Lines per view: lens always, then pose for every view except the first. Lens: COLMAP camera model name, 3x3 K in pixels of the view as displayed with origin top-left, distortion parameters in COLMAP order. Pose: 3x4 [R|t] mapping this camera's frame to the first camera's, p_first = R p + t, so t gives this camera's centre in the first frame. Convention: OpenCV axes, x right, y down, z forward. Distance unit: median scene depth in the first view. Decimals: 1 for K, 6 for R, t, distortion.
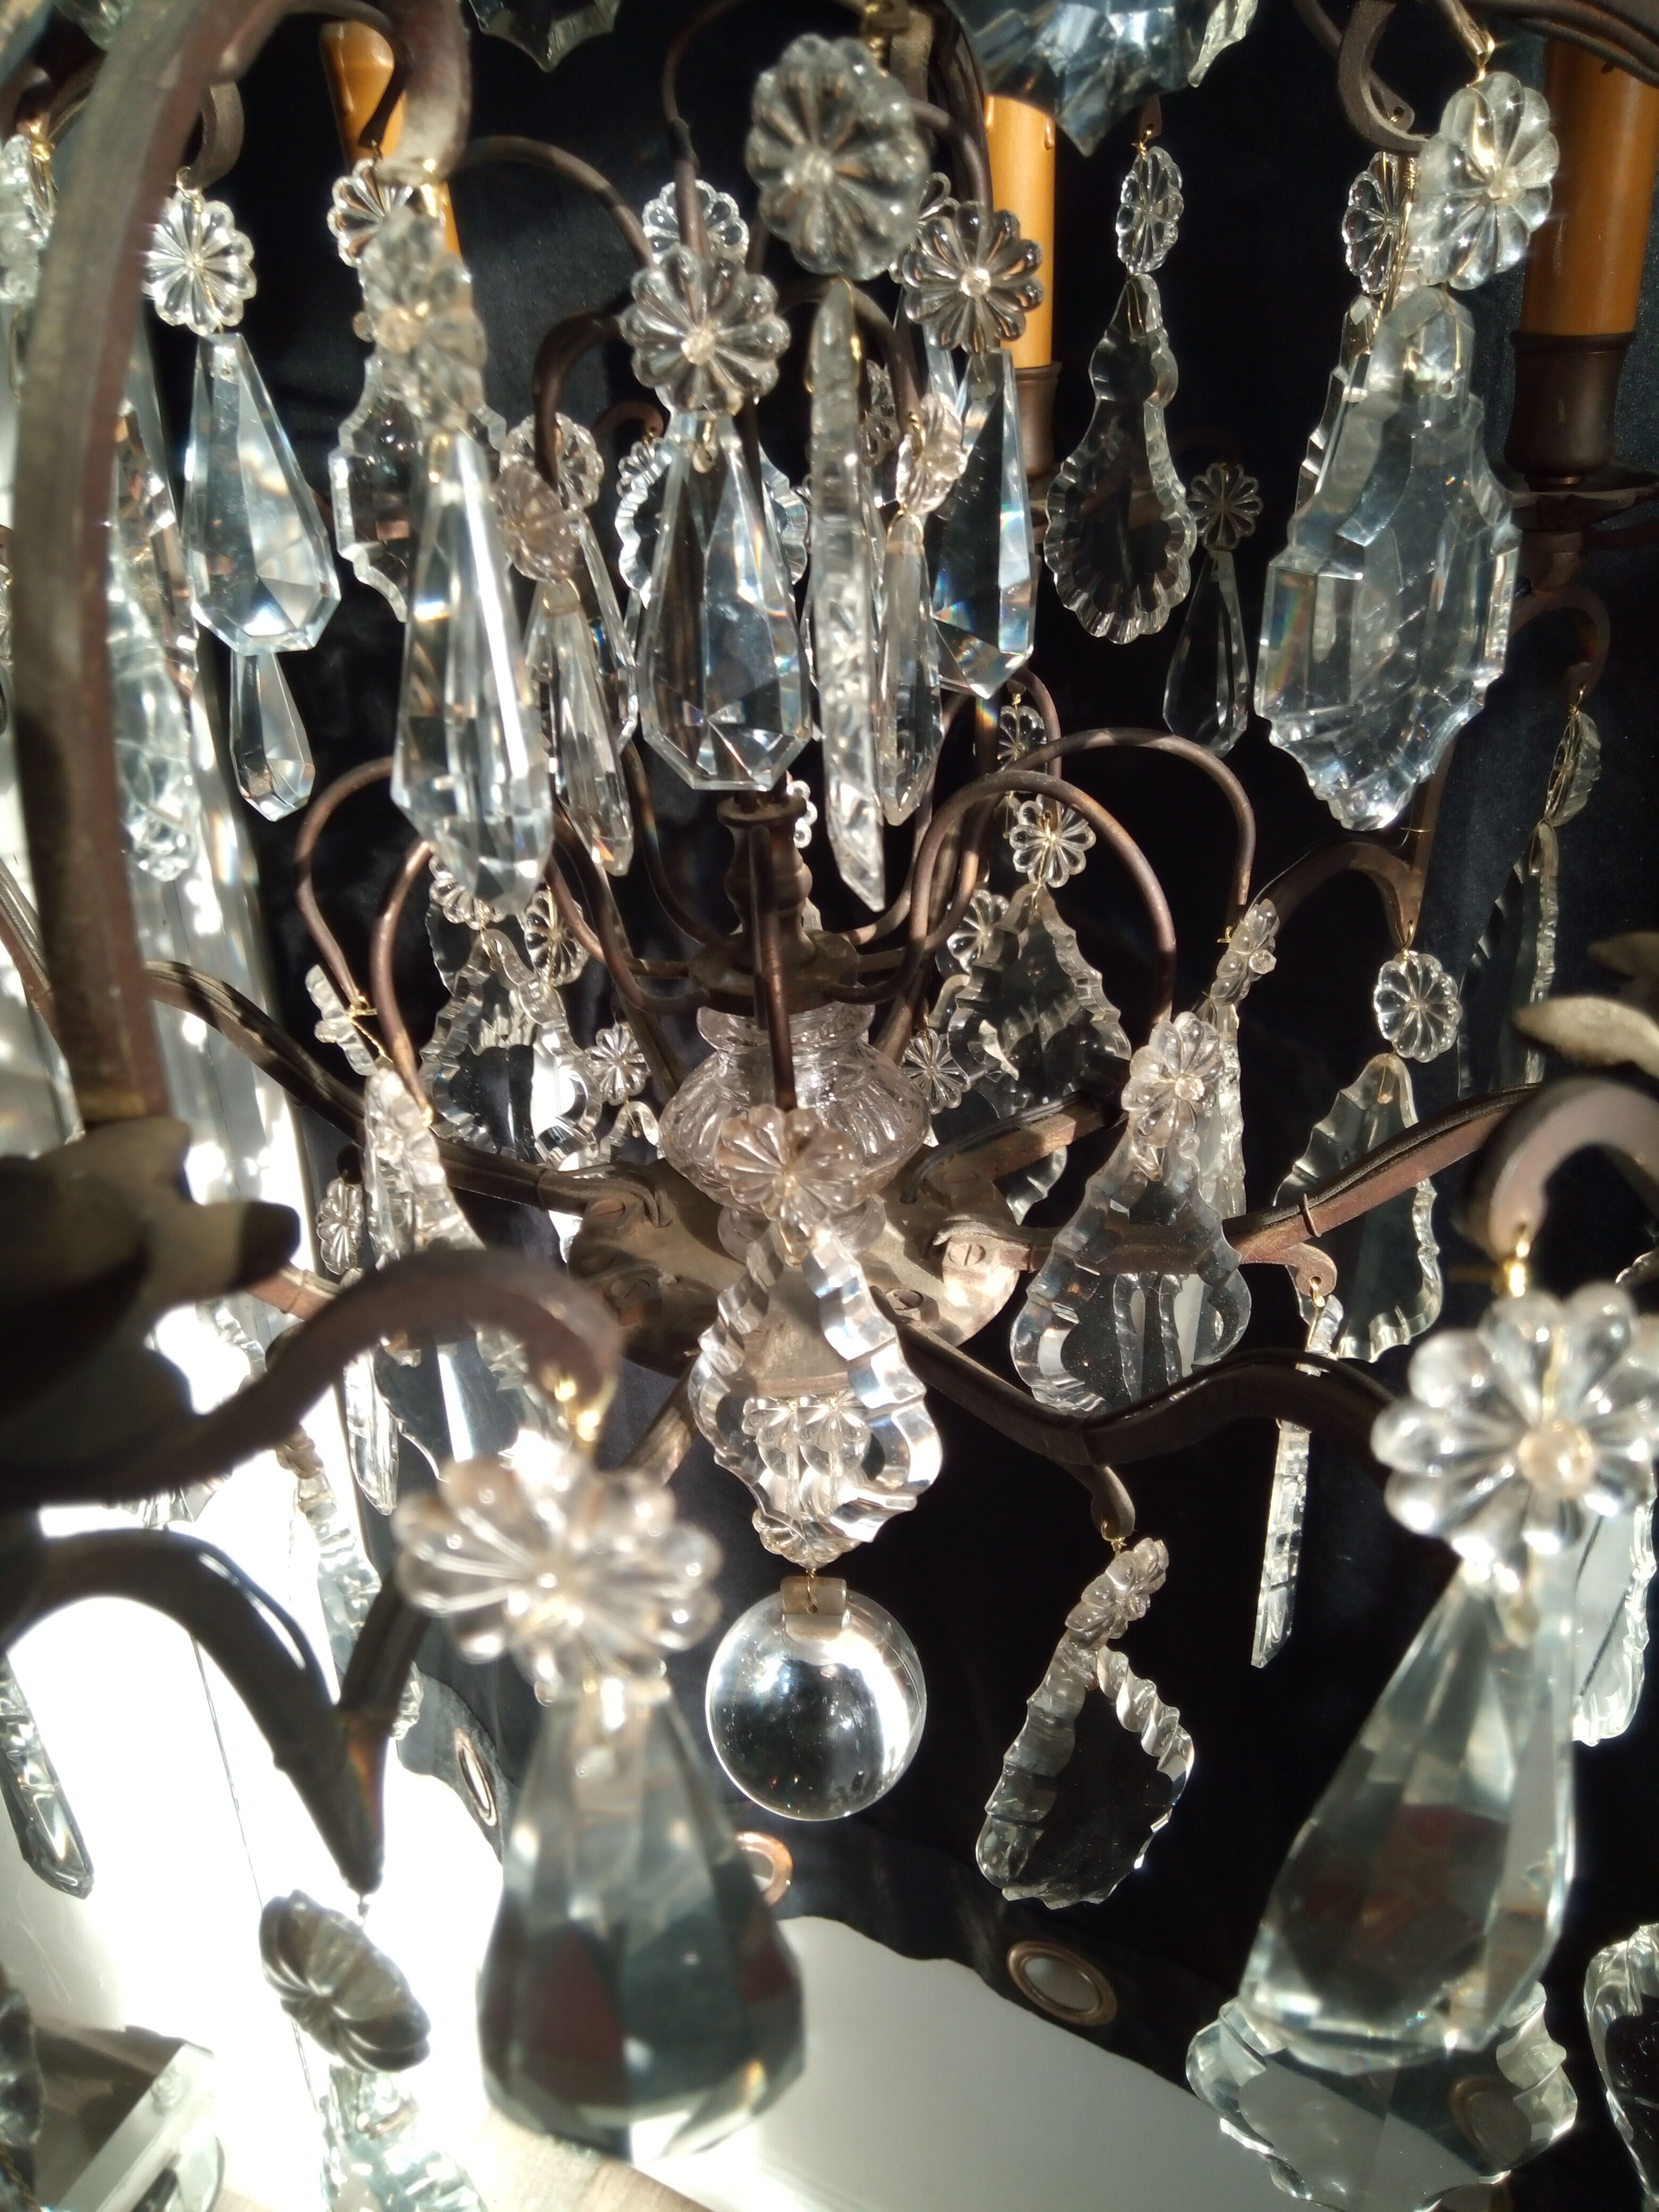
lens RADIAL K [[1755.4, 0, 846.2], [0, 1755.4, 1097.0], [0, 0, 1]] dist [0.075395, -0.097834]
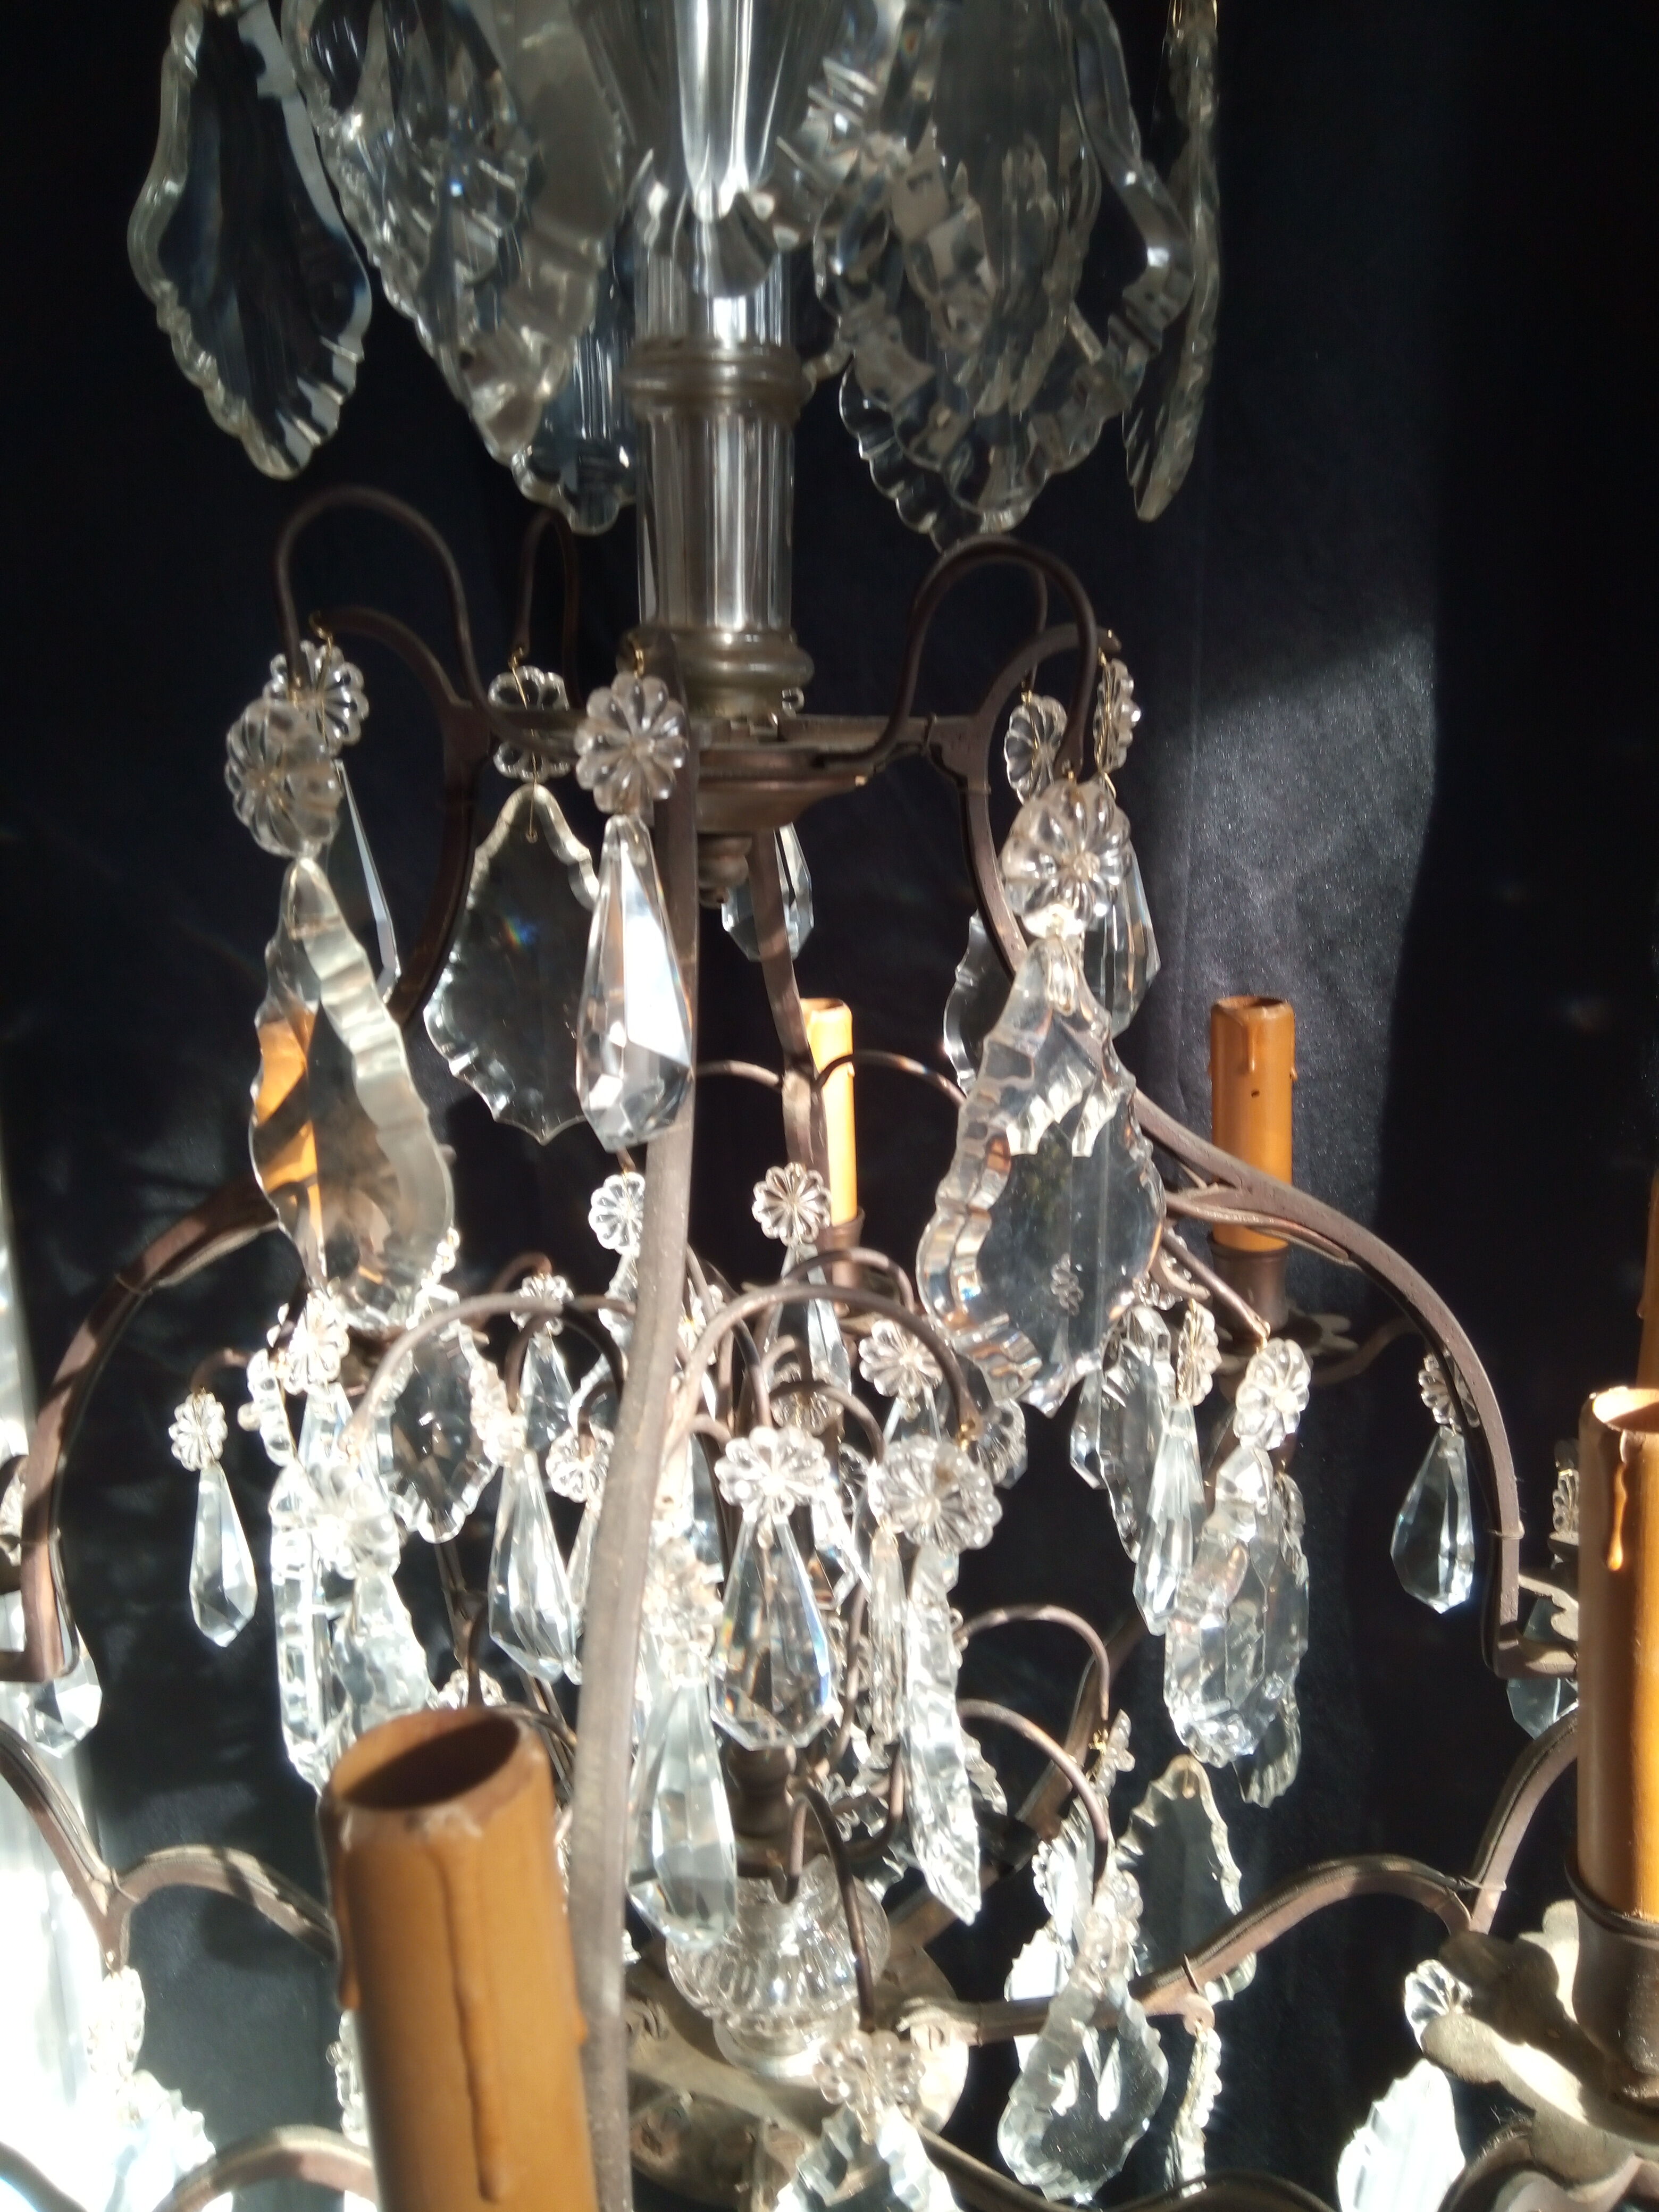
lens RADIAL K [[1755.4, 0, 845.5], [0, 1755.4, 1089.4], [0, 0, 1]] dist [0.075395, -0.097834]
pose [[0.975608, -0.049305, 0.213911, -0.207856], [0.099294, 0.968183, -0.229701, -0.255997], [-0.195779, 0.245338, 0.949463, -0.314008]]
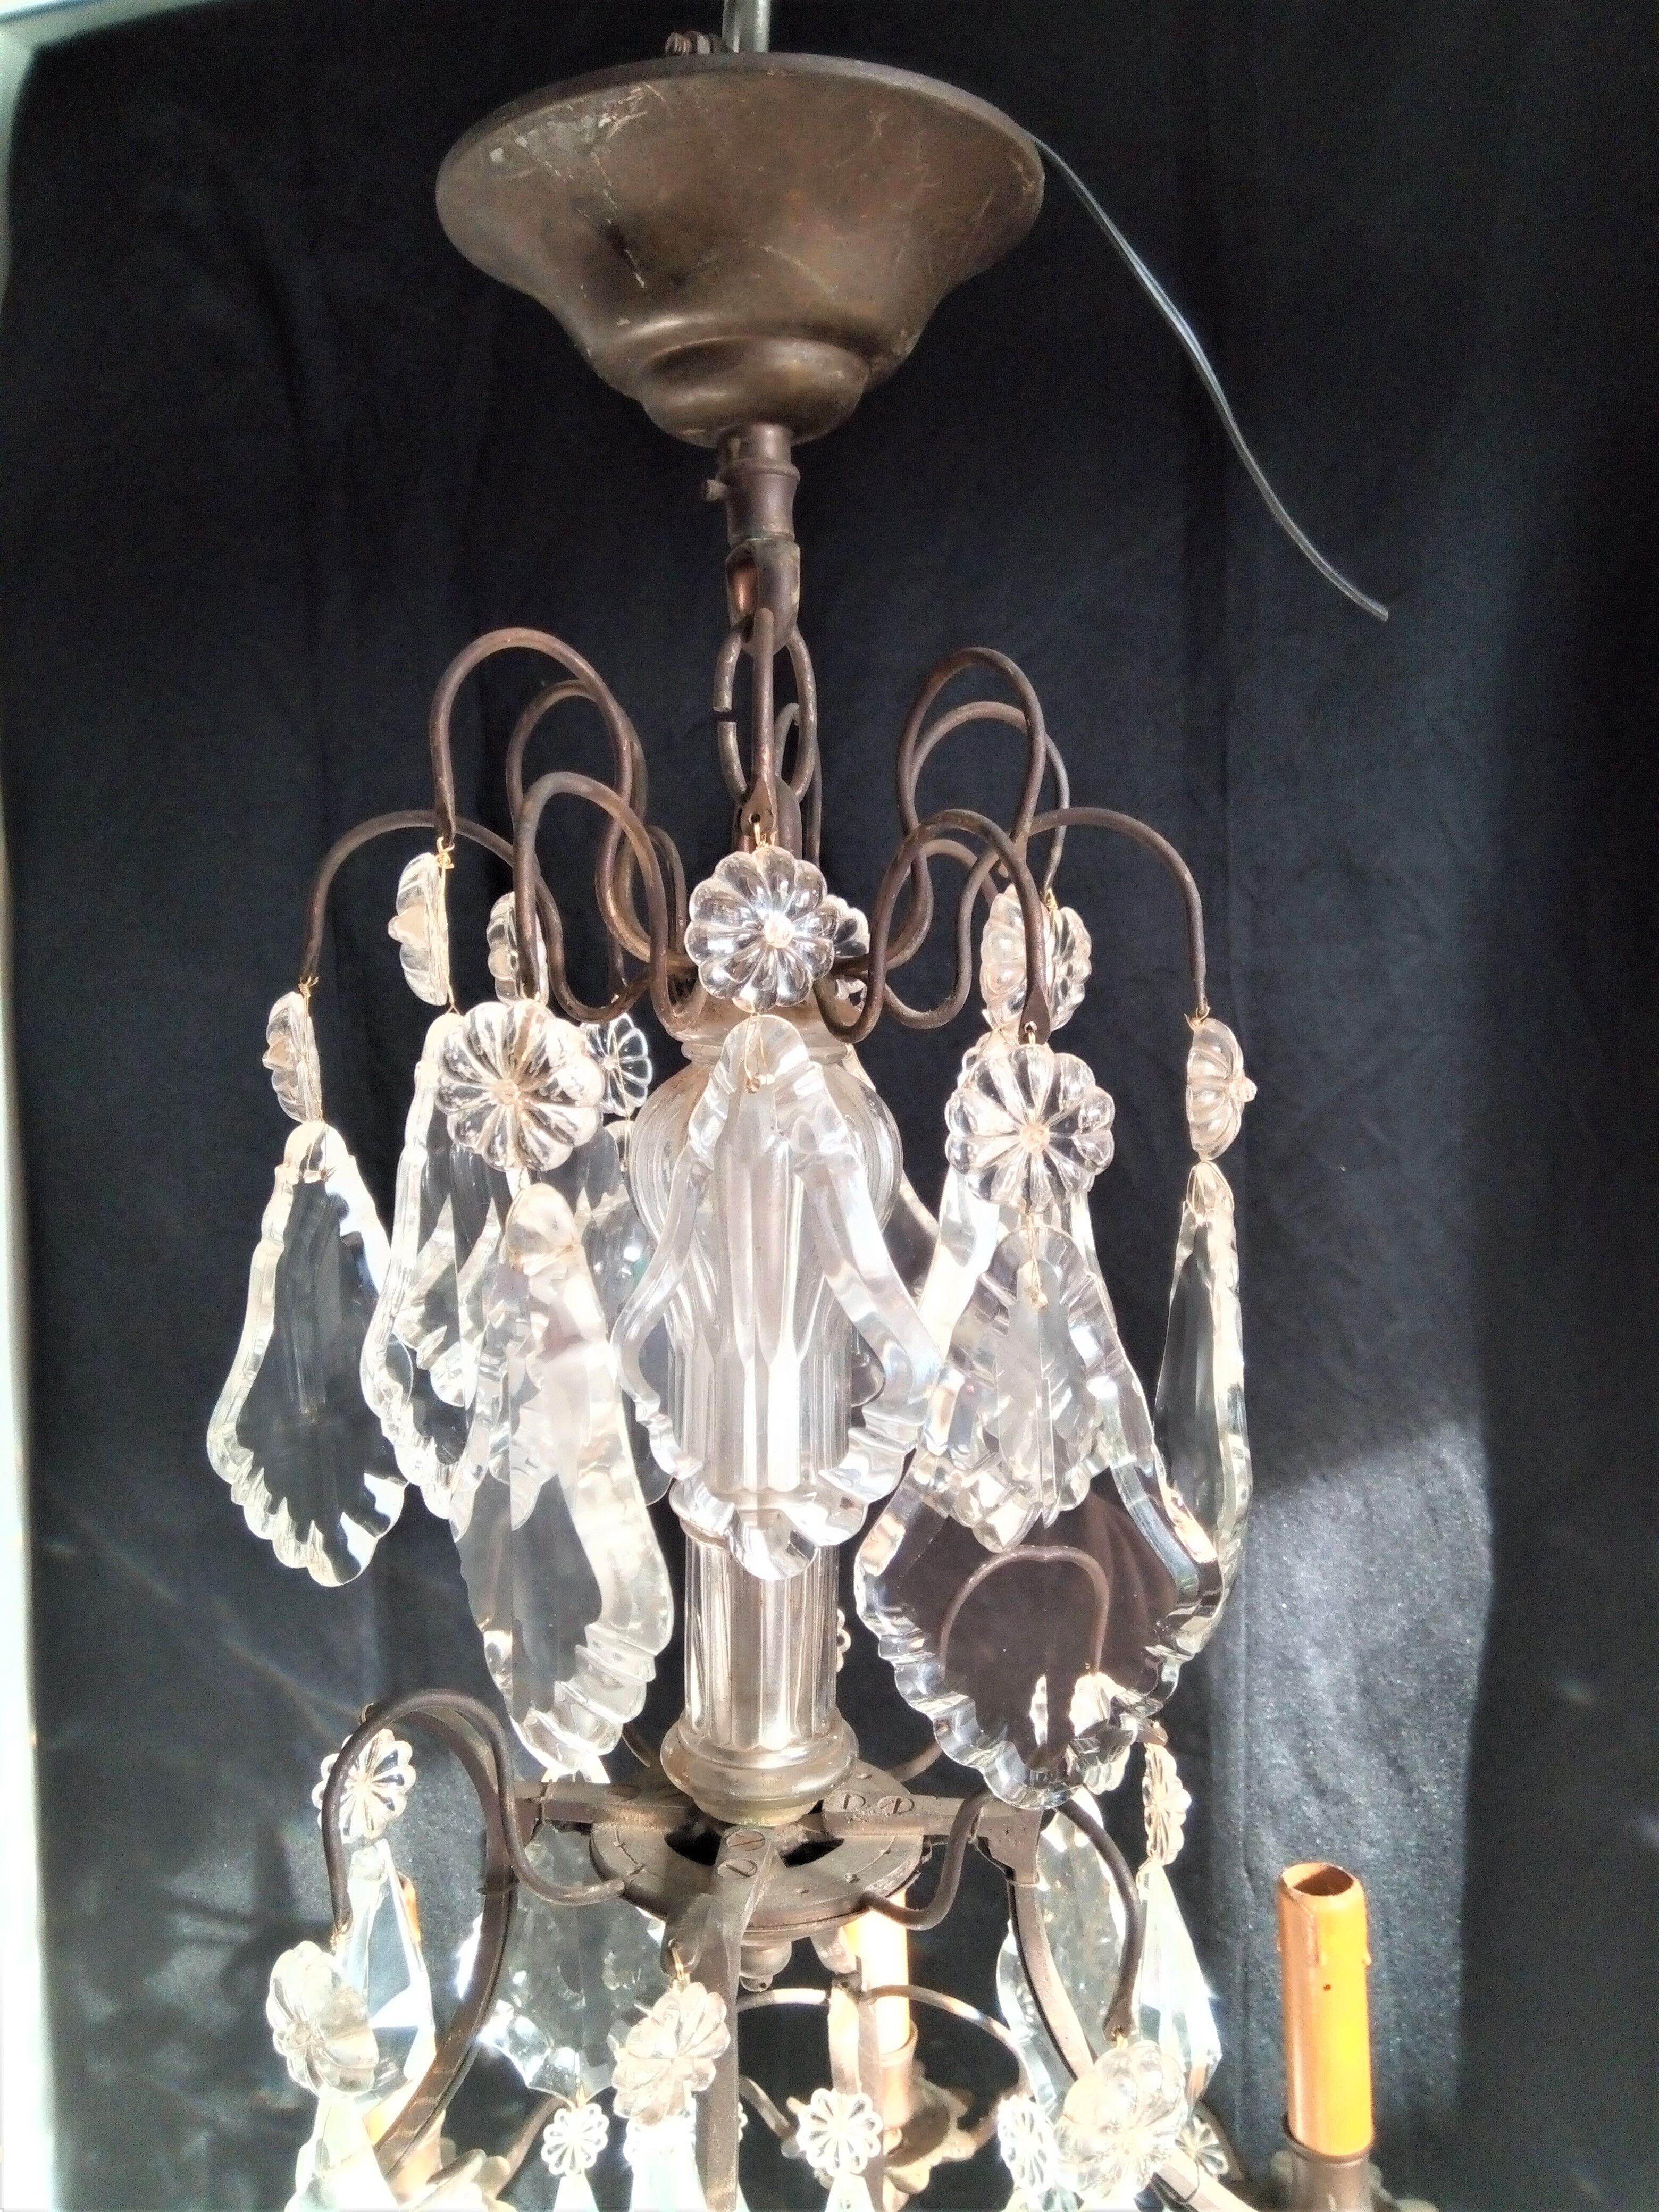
lens RADIAL K [[1755.4, 0, 840.7], [0, 1755.4, 1095.1], [0, 0, 1]] dist [0.075395, -0.097834]
pose [[0.982141, -0.016715, 0.187404, -0.191760], [0.092159, 0.911112, -0.401723, -0.643227], [-0.164031, 0.411820, 0.896381, -0.464836]]
